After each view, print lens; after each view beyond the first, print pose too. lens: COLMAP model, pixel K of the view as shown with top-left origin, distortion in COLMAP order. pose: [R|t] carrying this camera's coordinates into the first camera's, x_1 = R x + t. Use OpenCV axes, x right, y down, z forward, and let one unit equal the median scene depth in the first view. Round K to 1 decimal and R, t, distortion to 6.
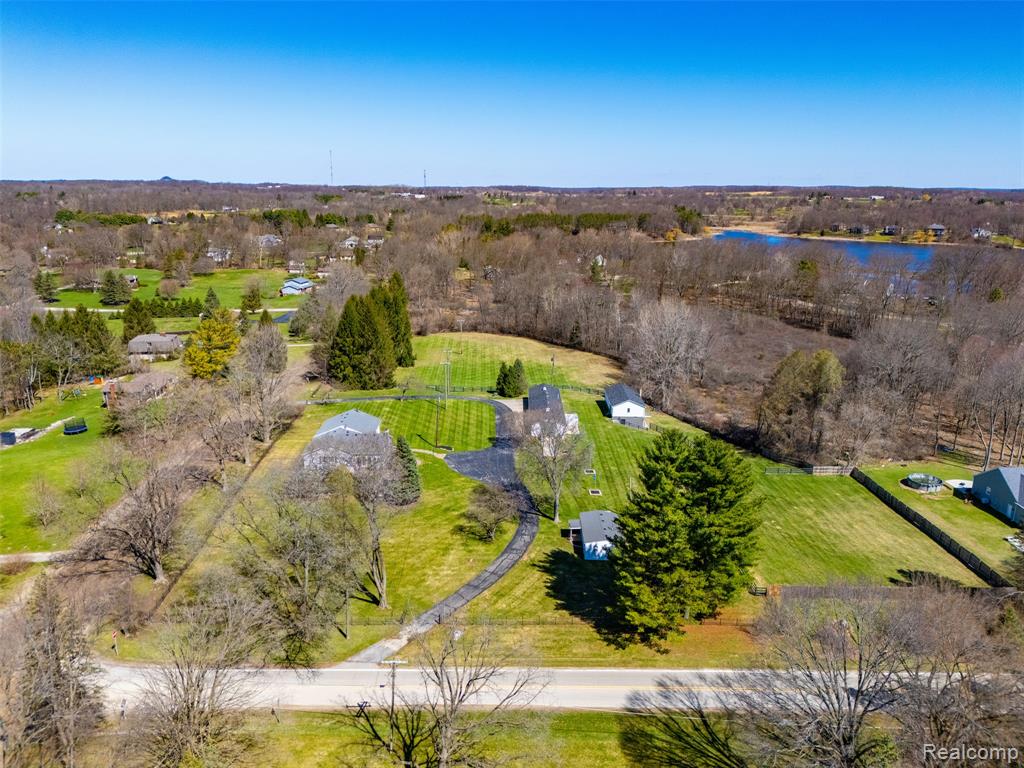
lens RADIAL K [[744.3, 0, 514.2], [0, 744.3, 382.2], [0, 0, 1]] dist [0.078324, -0.066542]
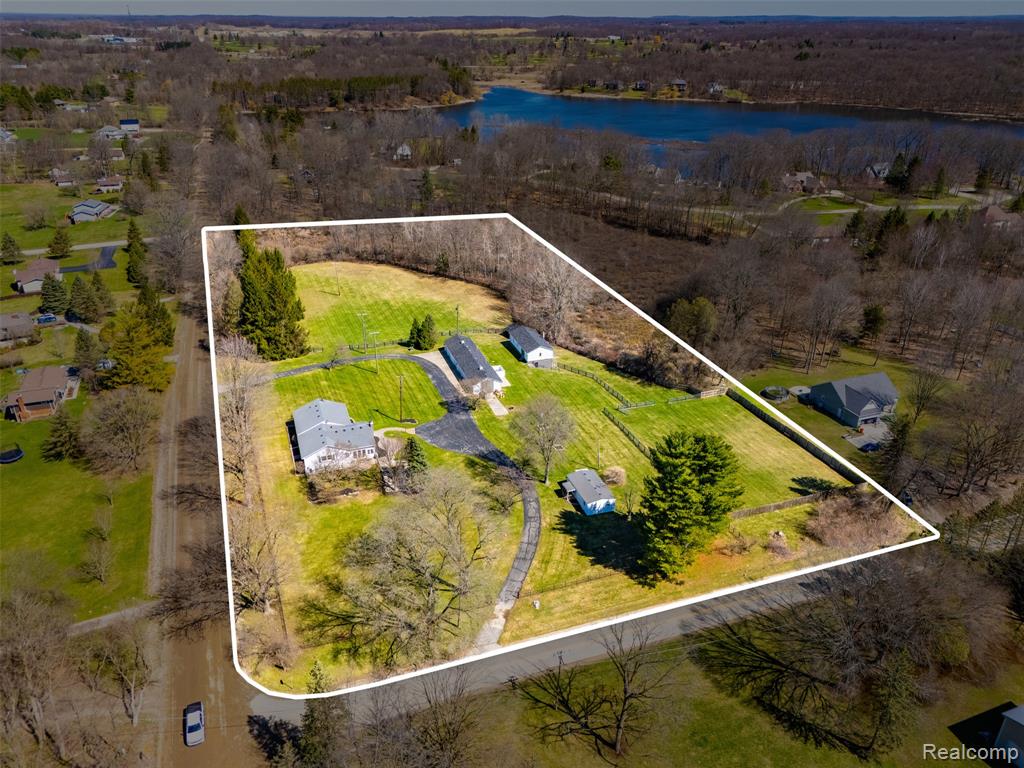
lens RADIAL K [[744.3, 0, 511.2], [0, 744.3, 386.7], [0, 0, 1]] dist [0.078324, -0.066542]
pose [[0.947201, -0.146526, 0.285202, -0.183053], [0.085852, 0.972898, 0.214709, -0.133892], [-0.308932, -0.178887, 0.934109, -0.059482]]
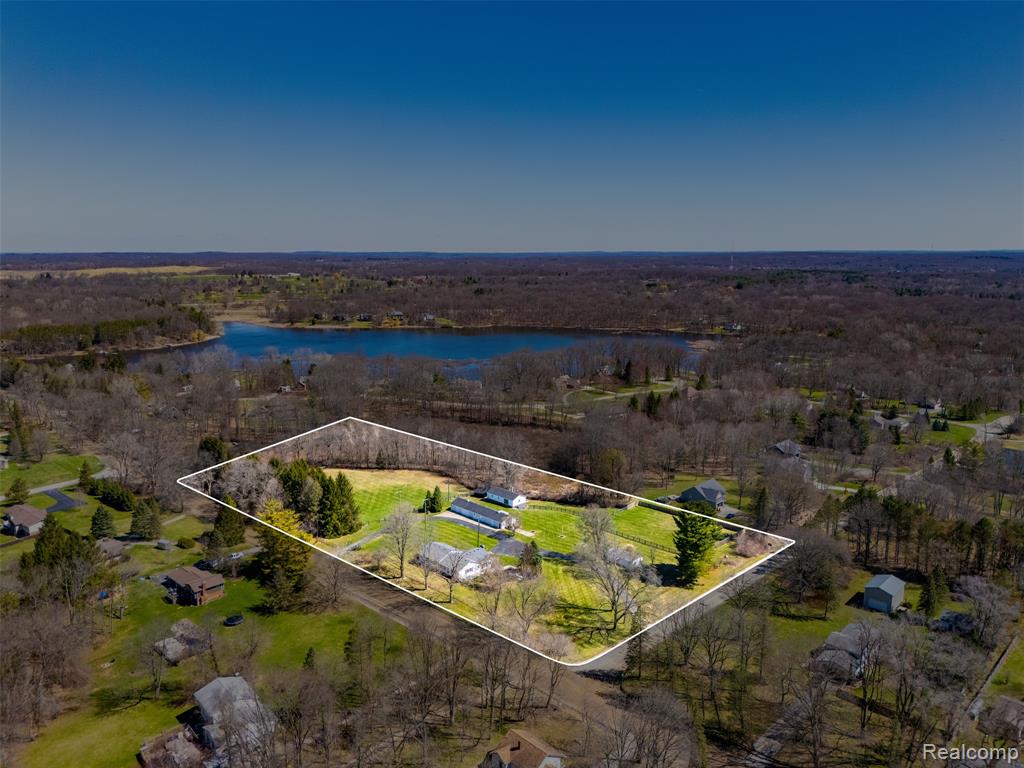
lens RADIAL K [[744.3, 0, 510.9], [0, 744.3, 389.6], [0, 0, 1]] dist [0.078324, -0.066542]
pose [[0.718055, -0.137881, 0.682192, -0.810874], [0.184792, 0.982769, 0.004125, -0.183313], [-0.671006, 0.123101, 0.731162, -0.226460]]
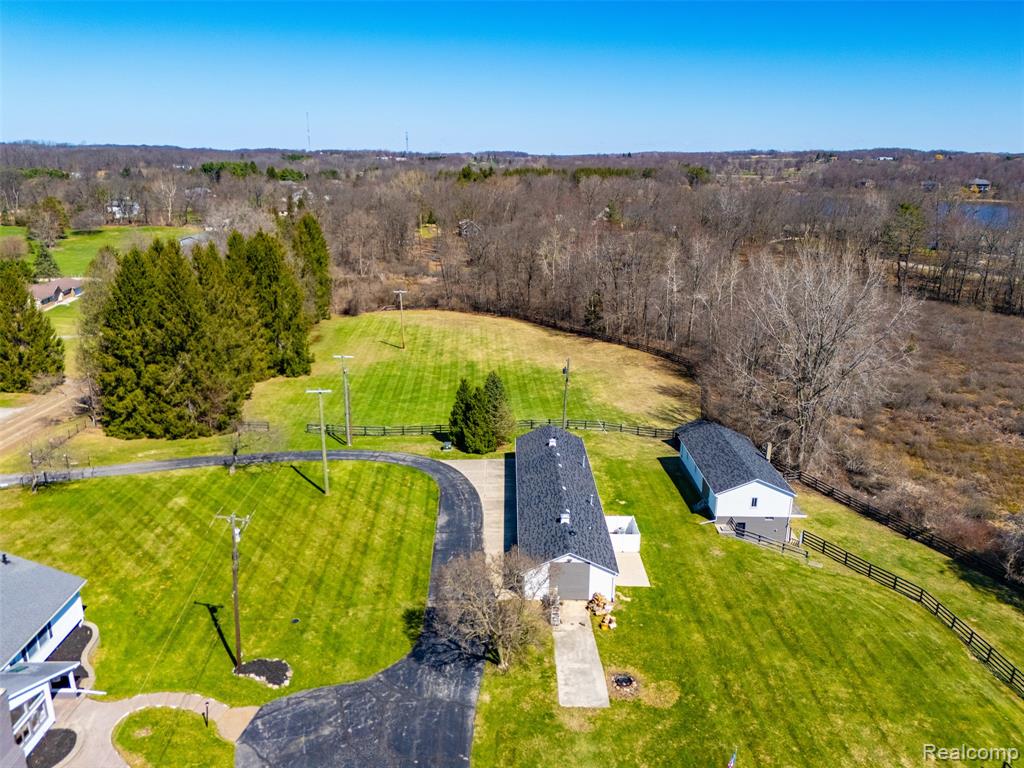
lens RADIAL K [[744.3, 0, 511.2], [0, 744.3, 380.3], [0, 0, 1]] dist [0.078324, -0.066542]
pose [[0.999932, -0.007178, 0.009182, 0.010637], [0.006853, 0.999366, 0.034936, -0.037765], [-0.009427, -0.034870, 0.999347, 0.469963]]
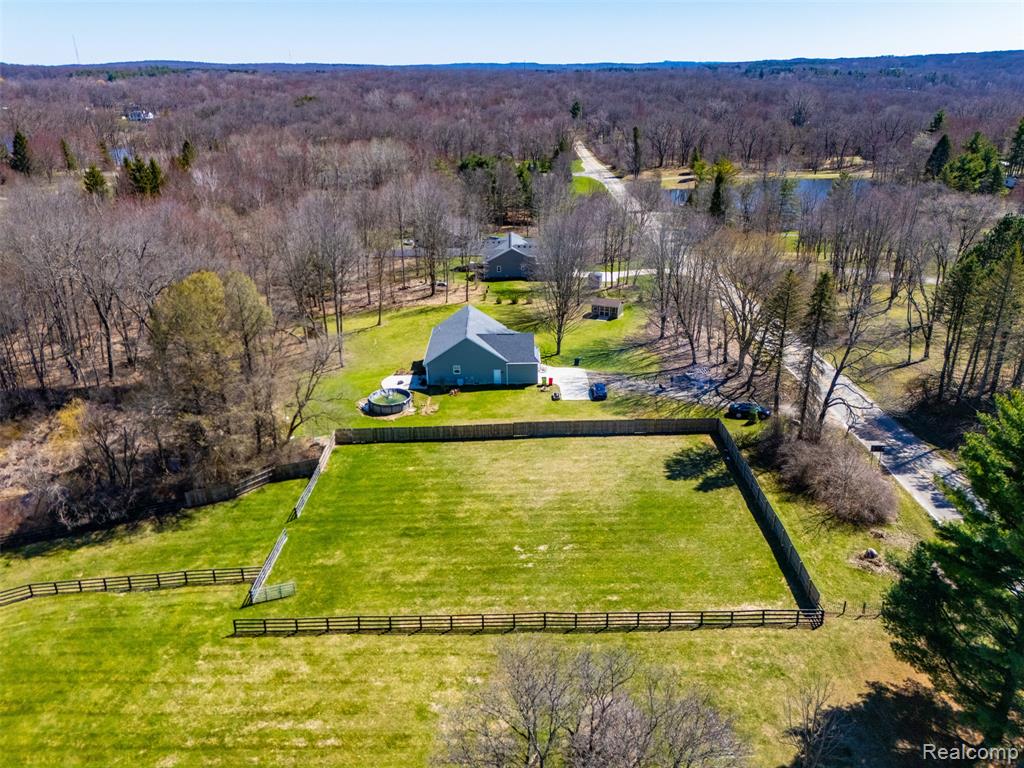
lens RADIAL K [[744.3, 0, 508.3], [0, 744.3, 379.1], [0, 0, 1]] dist [0.078324, -0.066542]
pose [[0.027914, -0.391837, 0.919611, -0.070281], [0.271647, 0.888322, 0.370259, -0.079179], [-0.961992, 0.239475, 0.131238, 0.517836]]
